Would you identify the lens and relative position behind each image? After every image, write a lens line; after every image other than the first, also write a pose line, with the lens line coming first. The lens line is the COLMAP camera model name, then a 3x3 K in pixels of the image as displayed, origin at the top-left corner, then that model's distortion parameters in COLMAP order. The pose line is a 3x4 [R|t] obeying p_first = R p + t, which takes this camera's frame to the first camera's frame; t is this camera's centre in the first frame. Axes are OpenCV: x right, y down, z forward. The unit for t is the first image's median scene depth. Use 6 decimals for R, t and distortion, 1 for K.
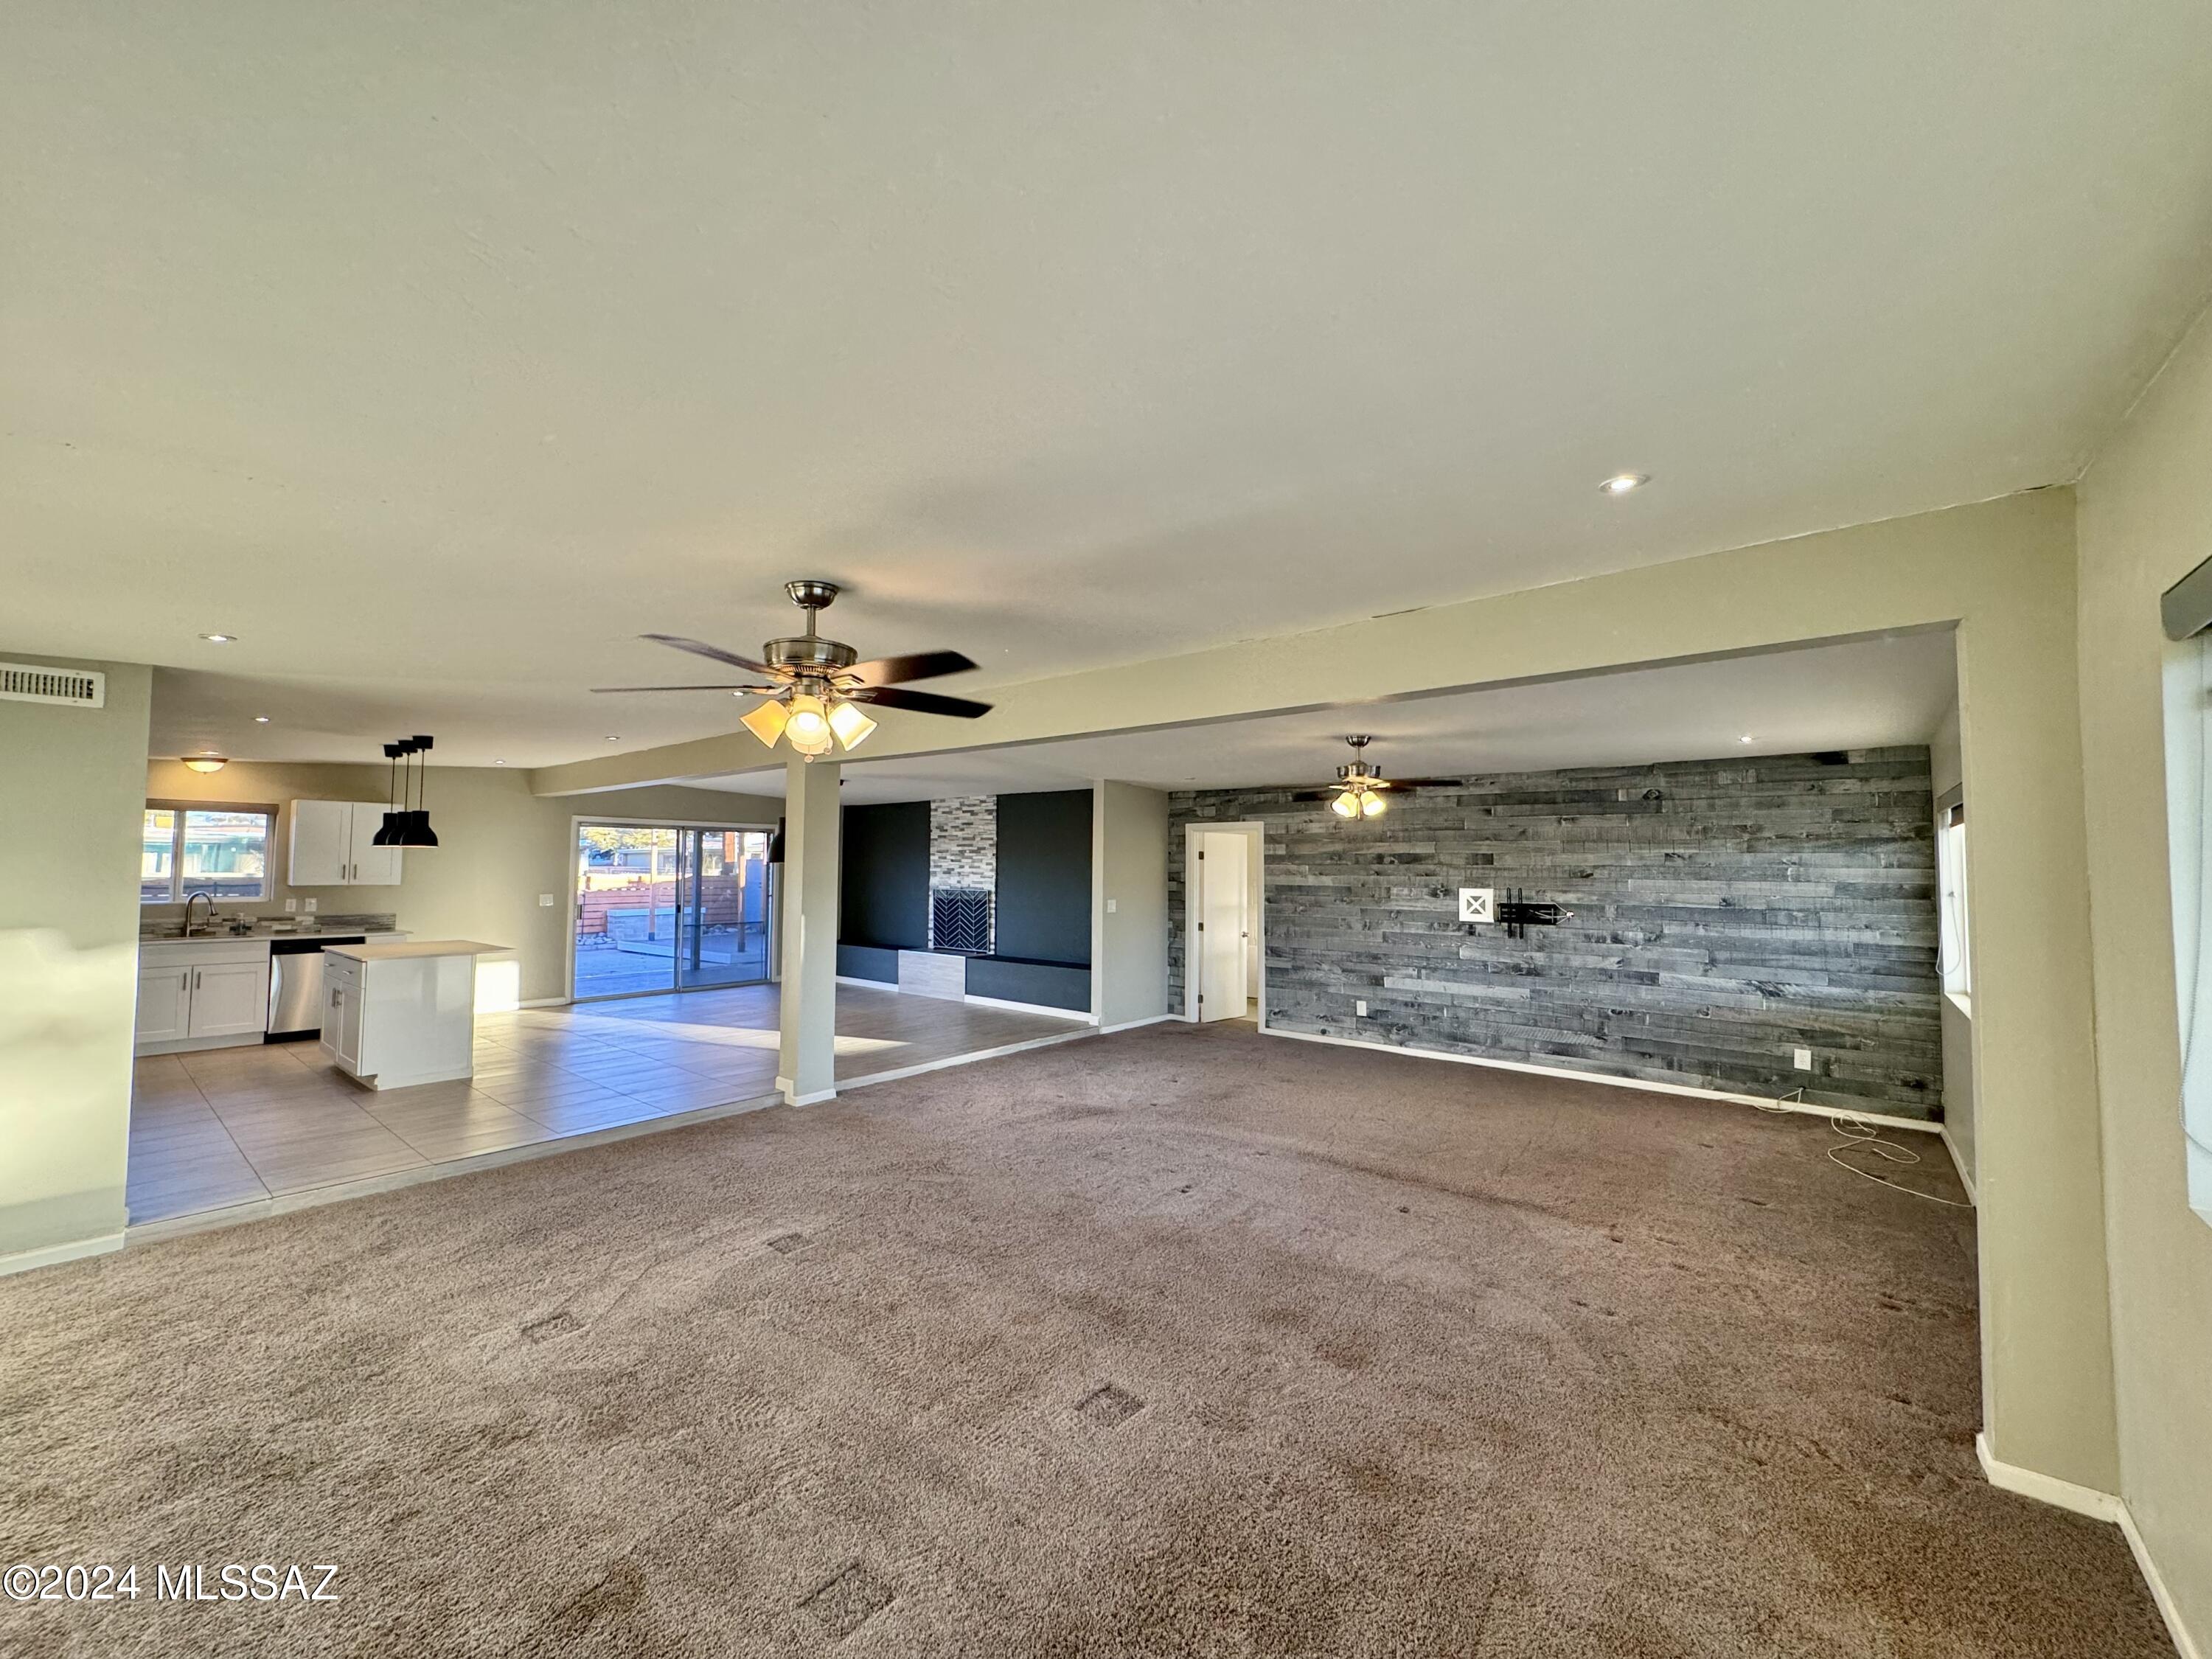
lens RADIAL K [[877.3, 0, 1103.2], [0, 877.3, 826.9], [0, 0, 1]] dist [-0.001088, 0.000098]
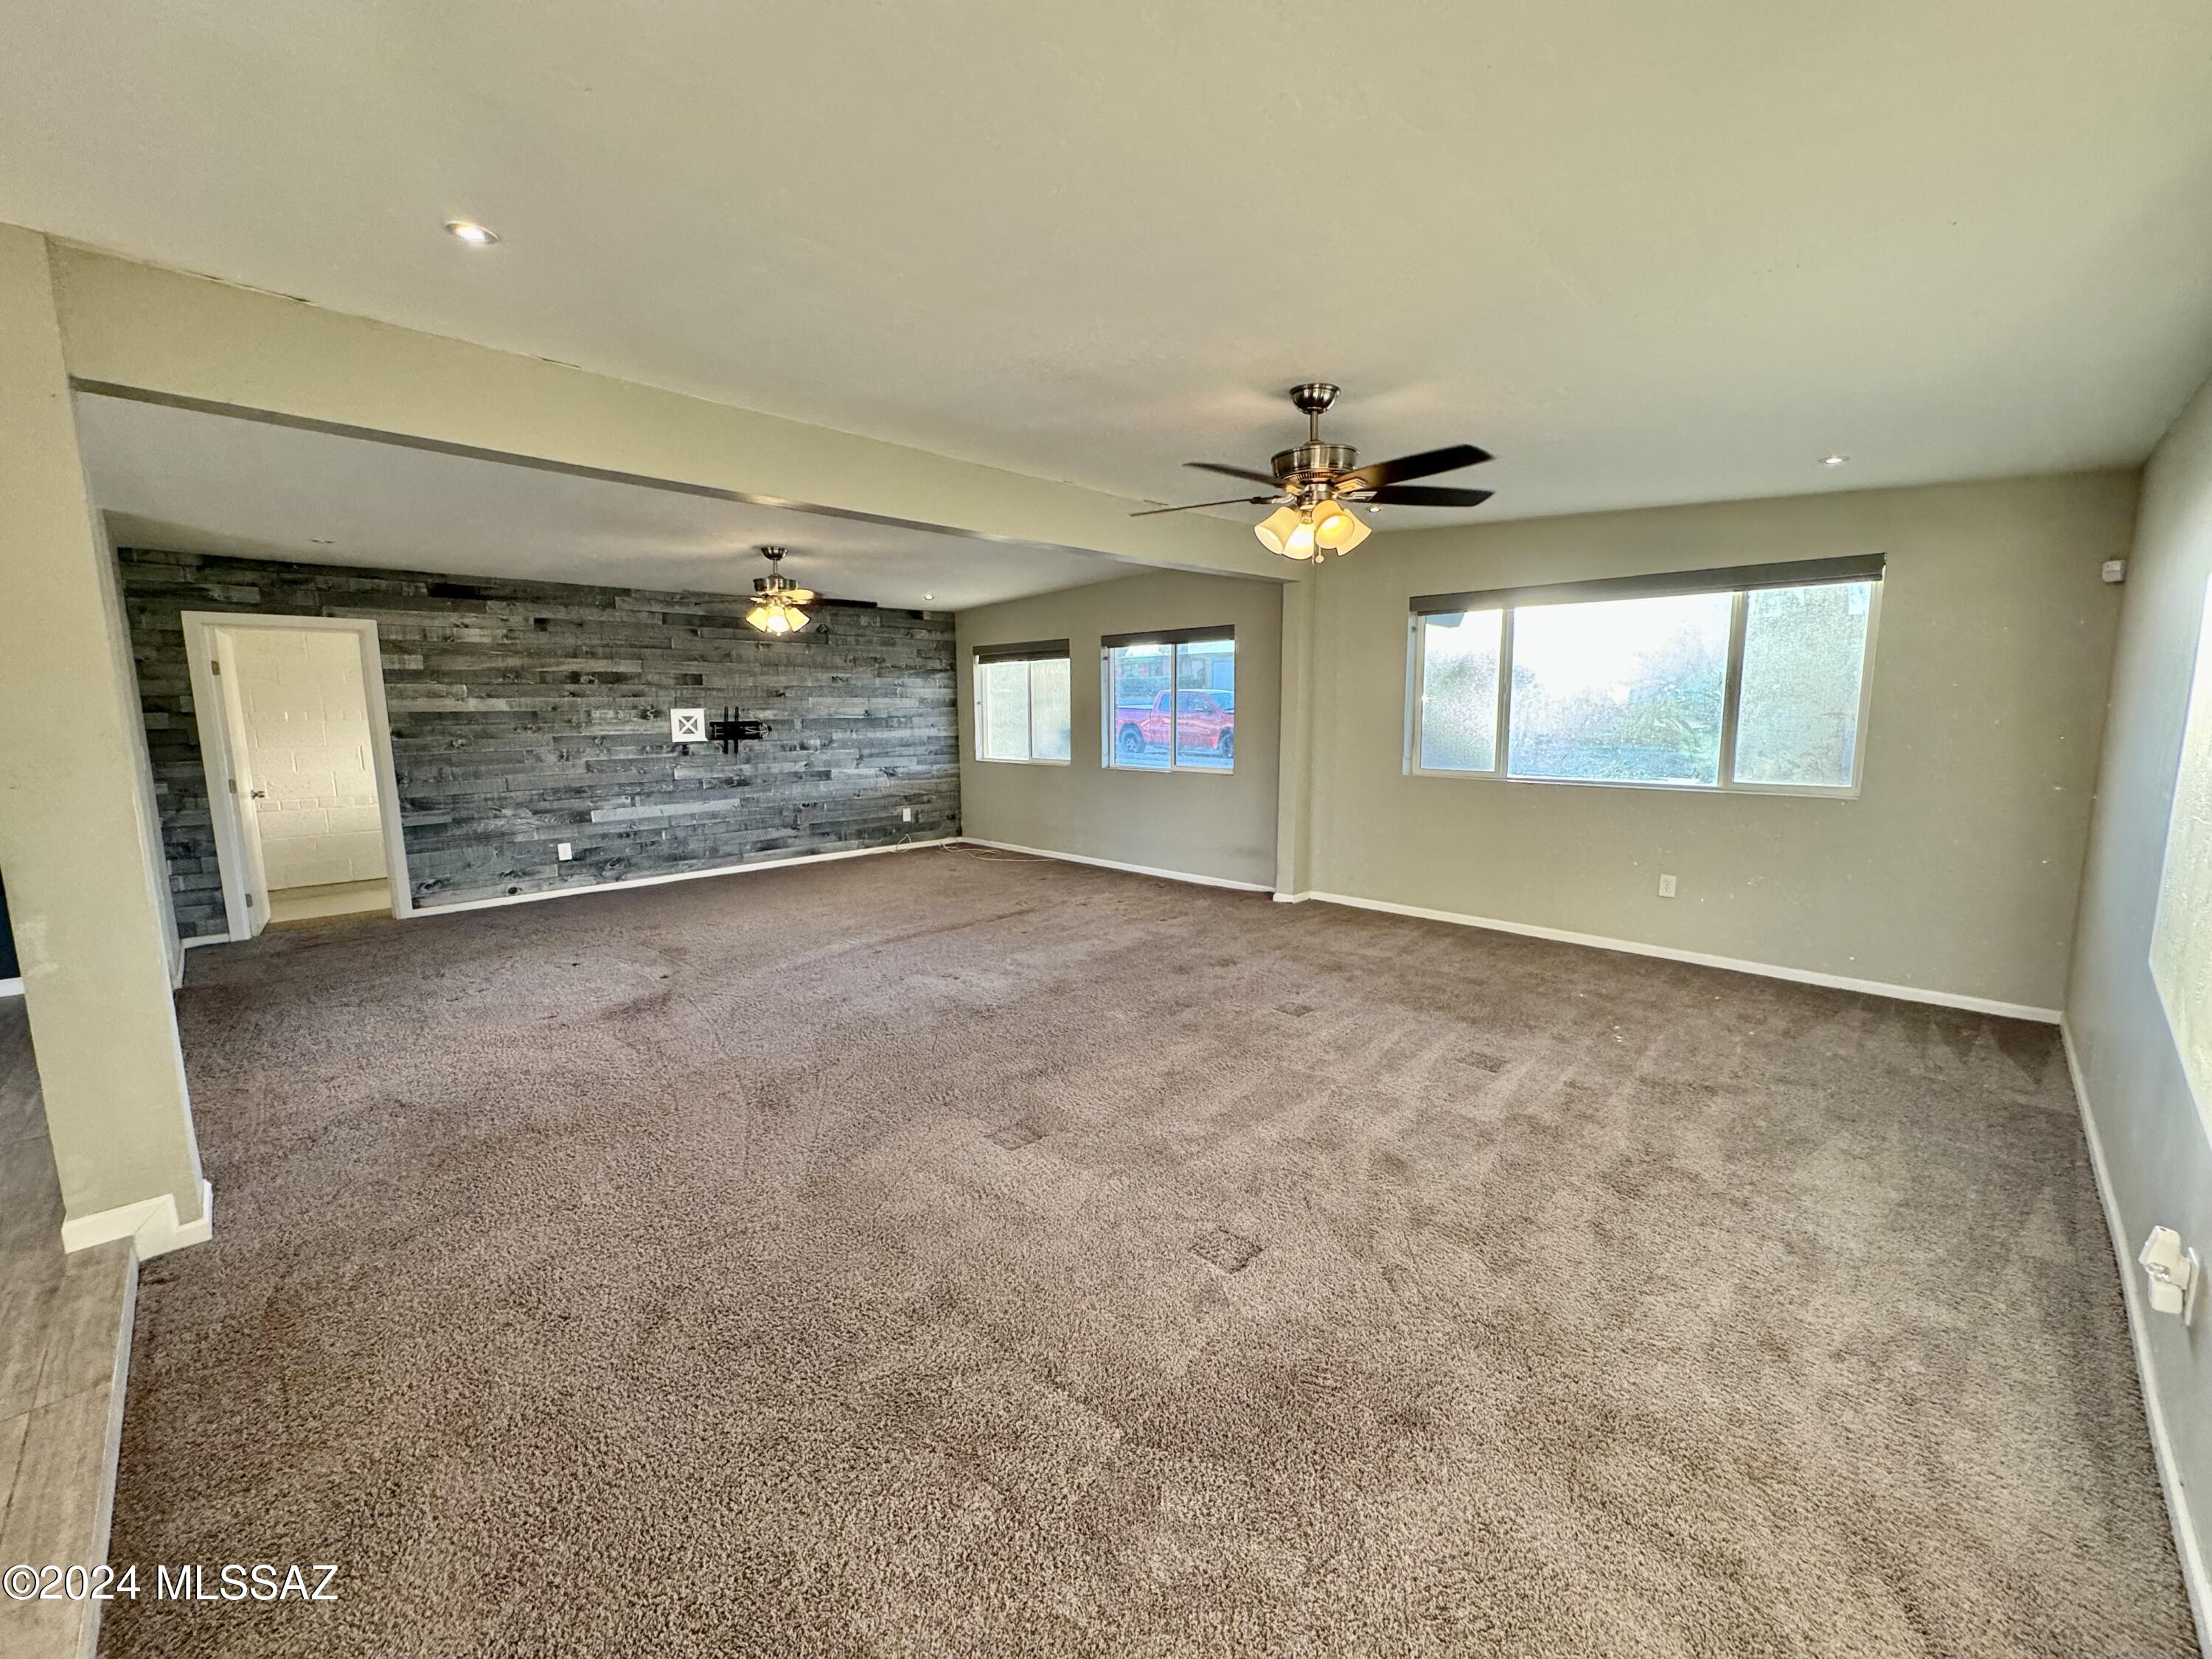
lens RADIAL K [[877.3, 0, 1102.4], [0, 877.3, 822.4], [0, 0, 1]] dist [-0.001088, 0.000098]
pose [[0.090999, -0.142258, 0.985638, -0.522170], [-0.037212, 0.988567, 0.146116, 0.032577], [-0.995156, -0.049974, 0.084665, 0.410267]]
